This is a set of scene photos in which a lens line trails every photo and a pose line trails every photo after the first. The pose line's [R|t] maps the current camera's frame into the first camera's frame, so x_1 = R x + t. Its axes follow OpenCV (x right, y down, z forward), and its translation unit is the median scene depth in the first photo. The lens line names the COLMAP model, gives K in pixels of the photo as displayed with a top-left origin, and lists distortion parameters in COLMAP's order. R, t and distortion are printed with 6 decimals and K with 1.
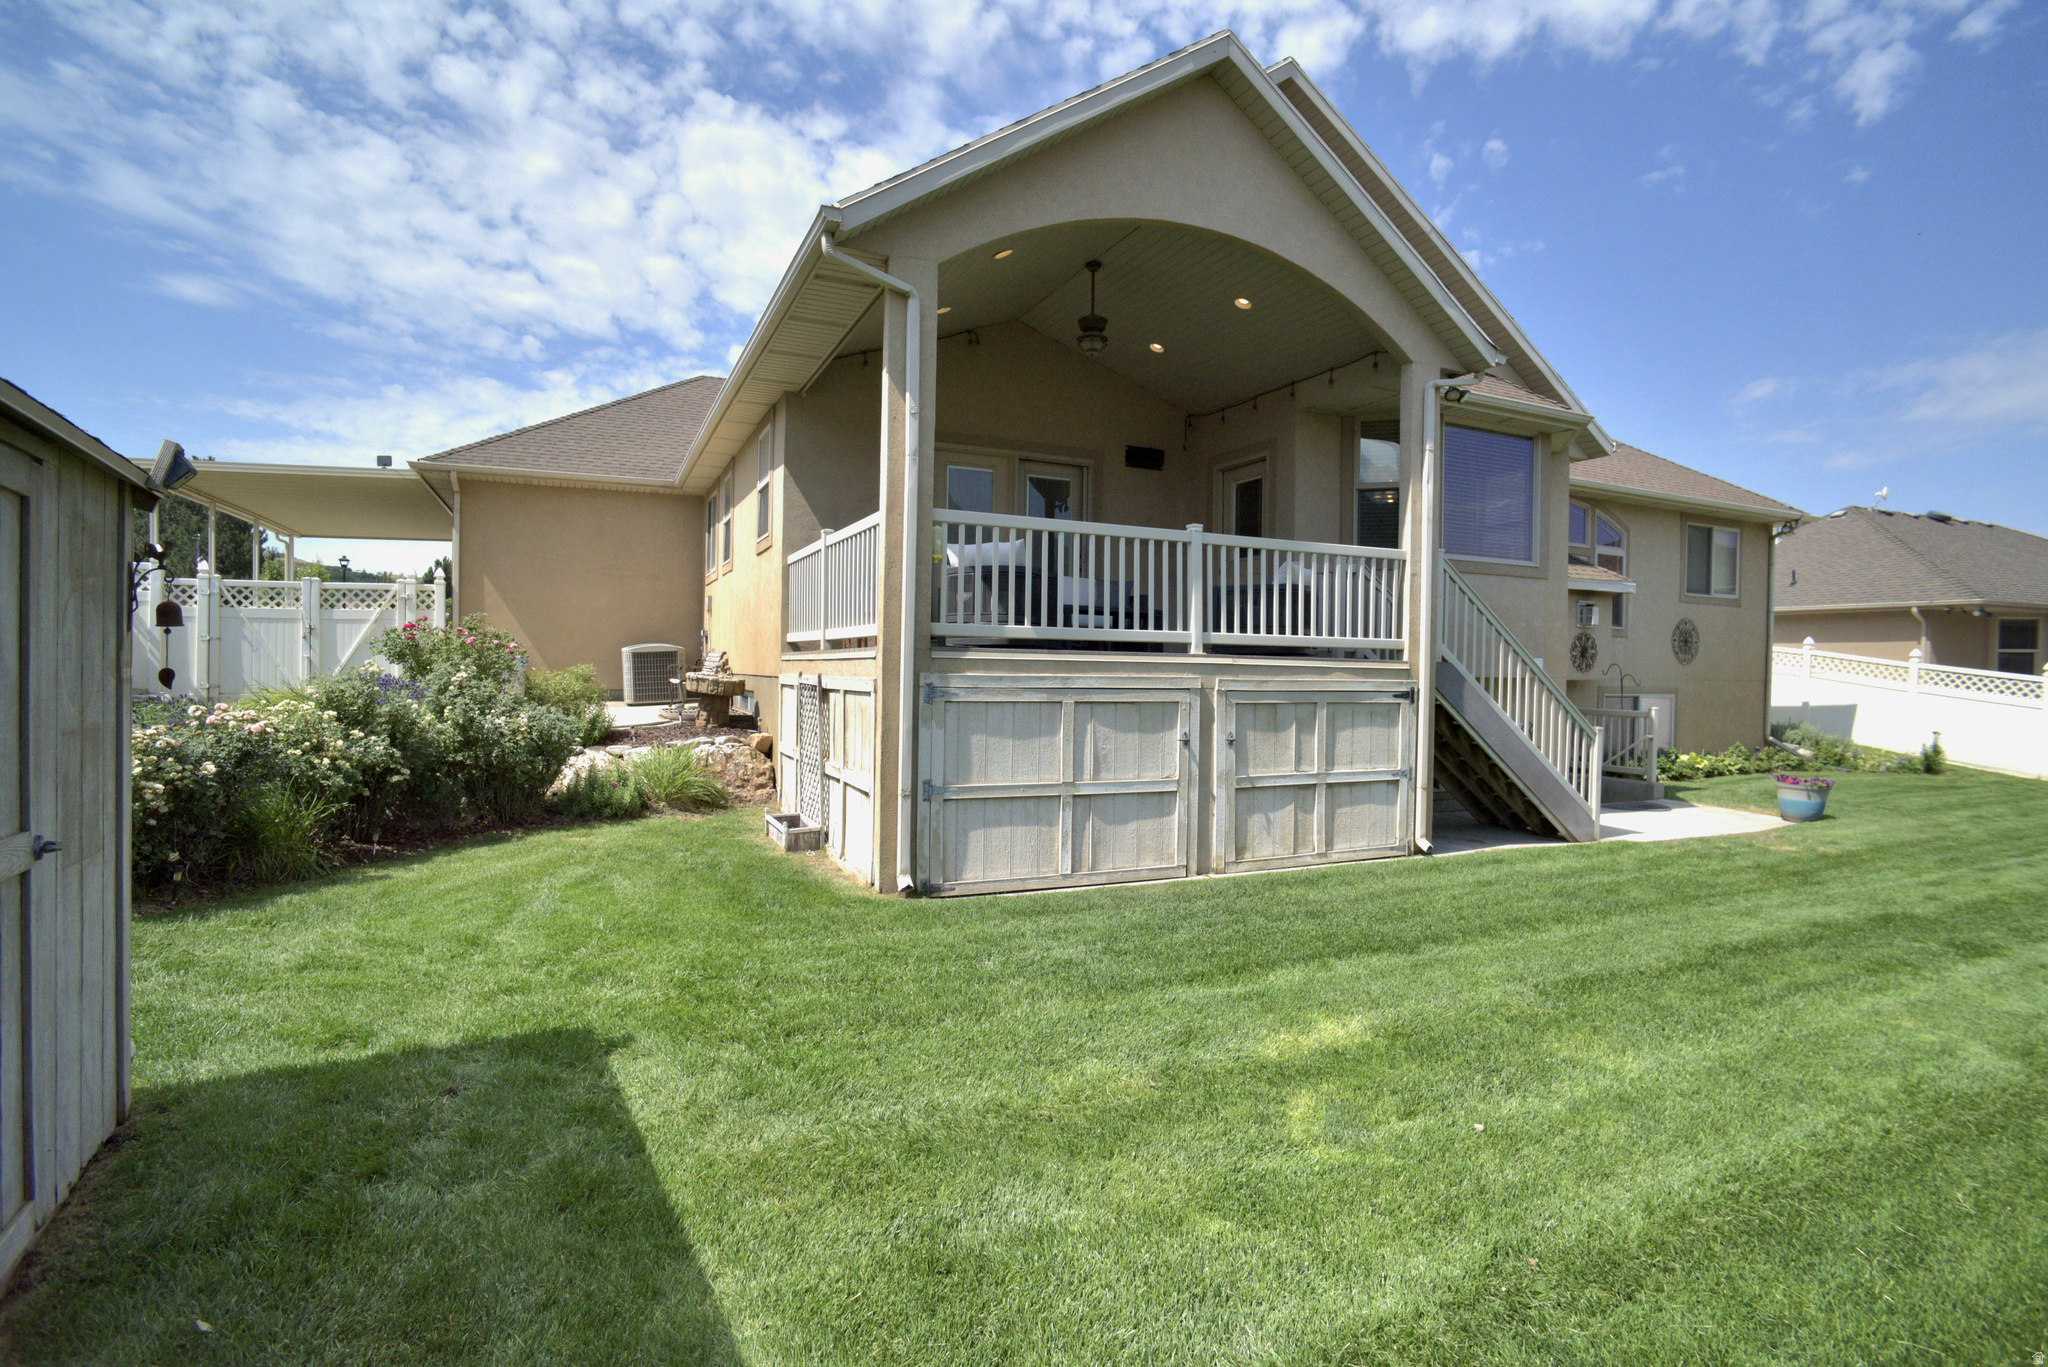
lens RADIAL K [[988.1, 0, 1081.8], [0, 988.1, 682.0], [0, 0, 1]] dist [0.004143, 0.003224]
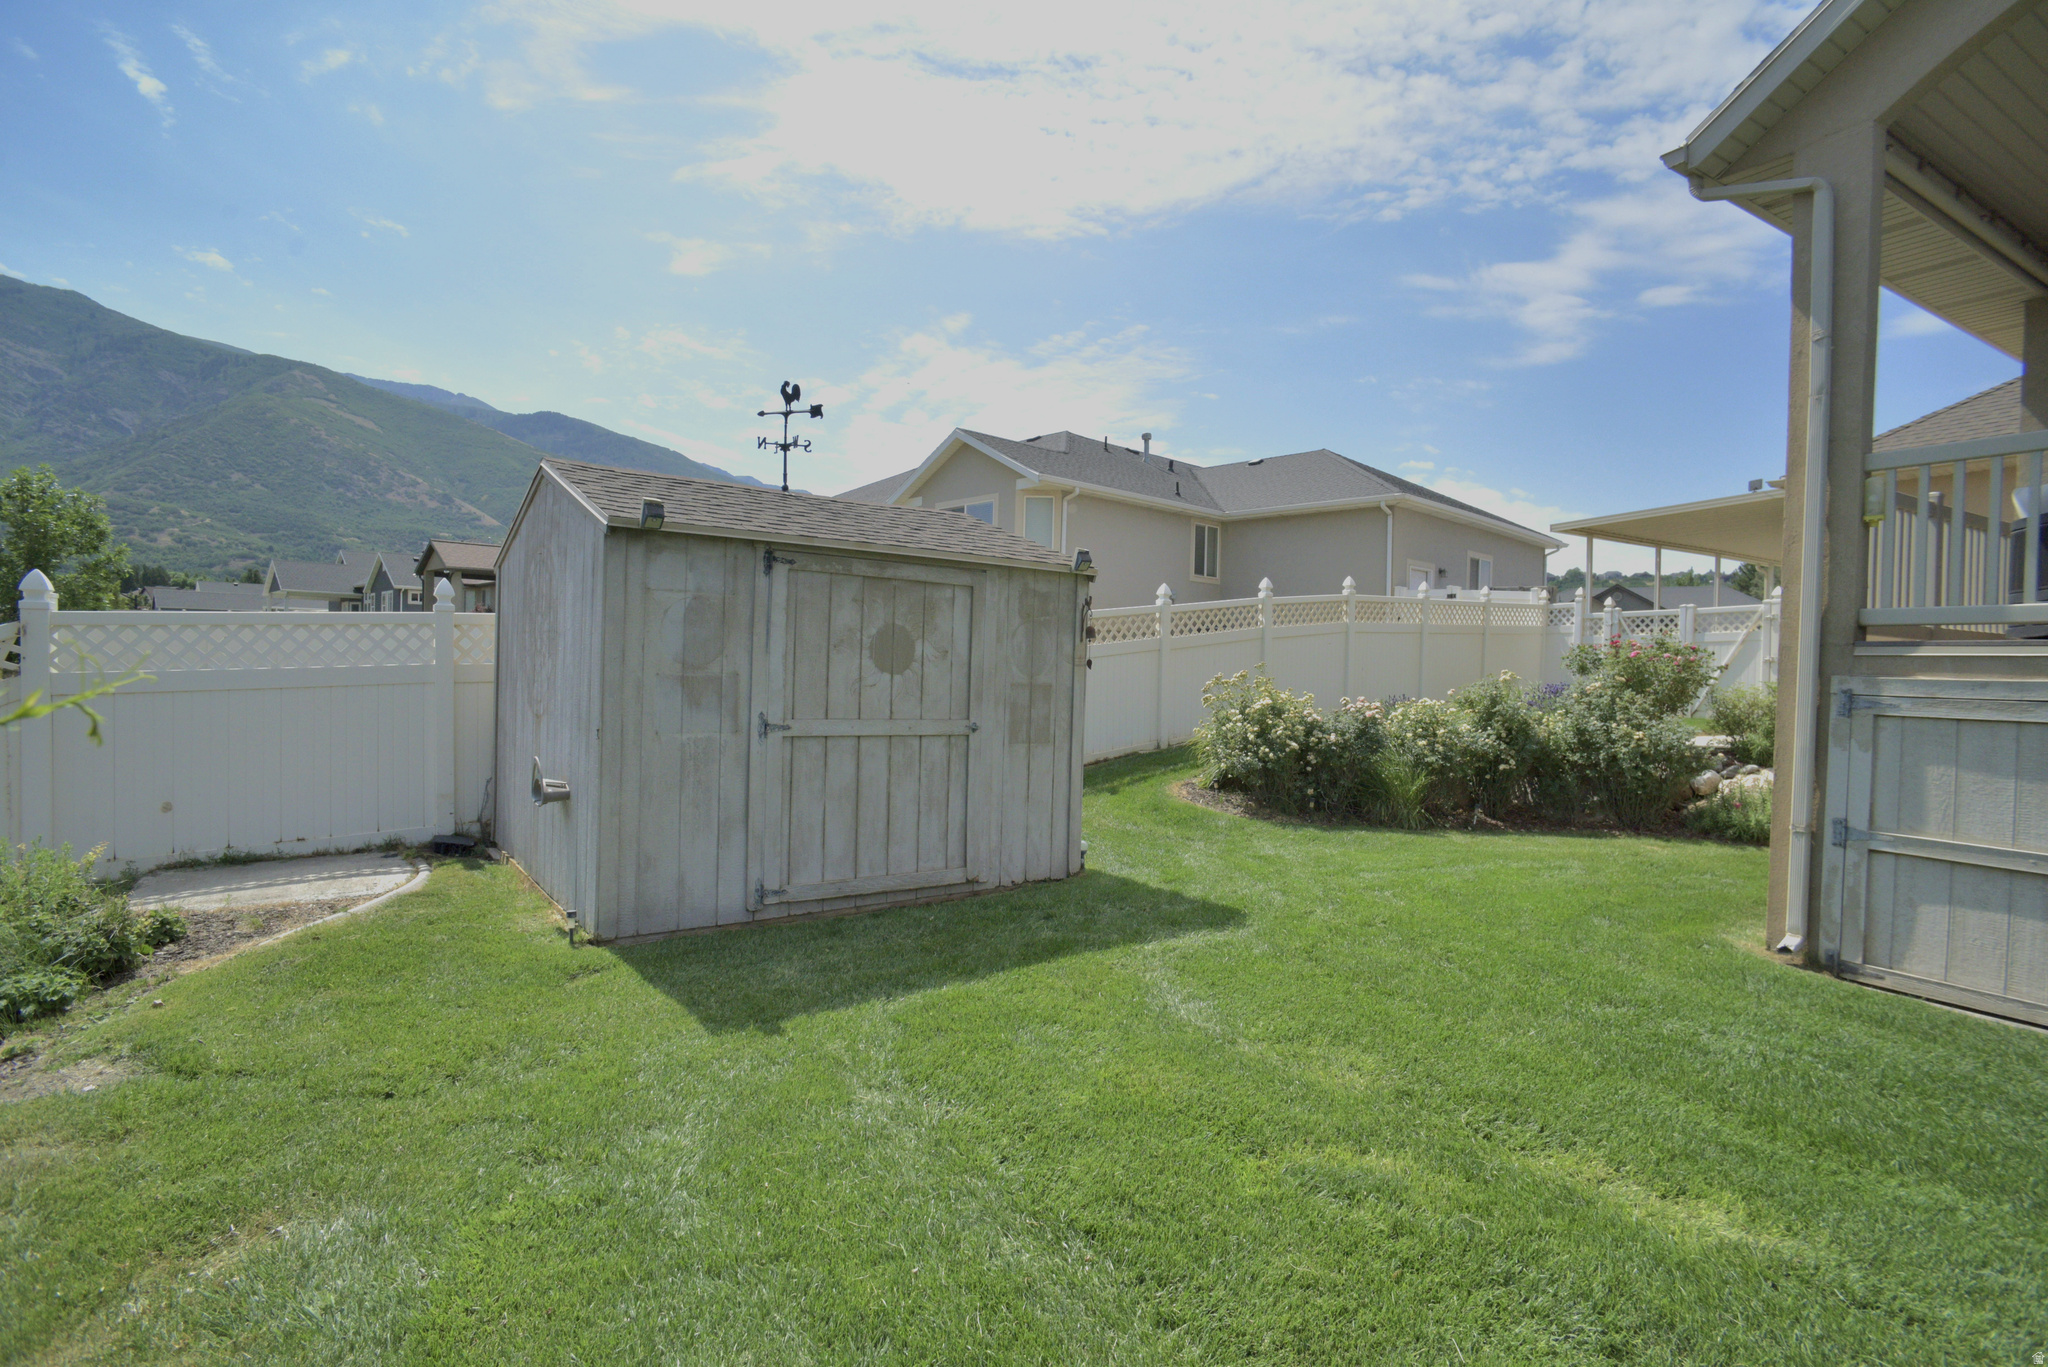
lens RADIAL K [[988.1, 0, 1009.5], [0, 988.1, 691.4], [0, 0, 1]] dist [0.004143, 0.003224]
pose [[0.095337, 0.009288, -0.995402, 0.526533], [-0.031890, 0.999472, 0.006272, 0.017802], [0.994934, 0.031145, 0.095583, 0.296954]]
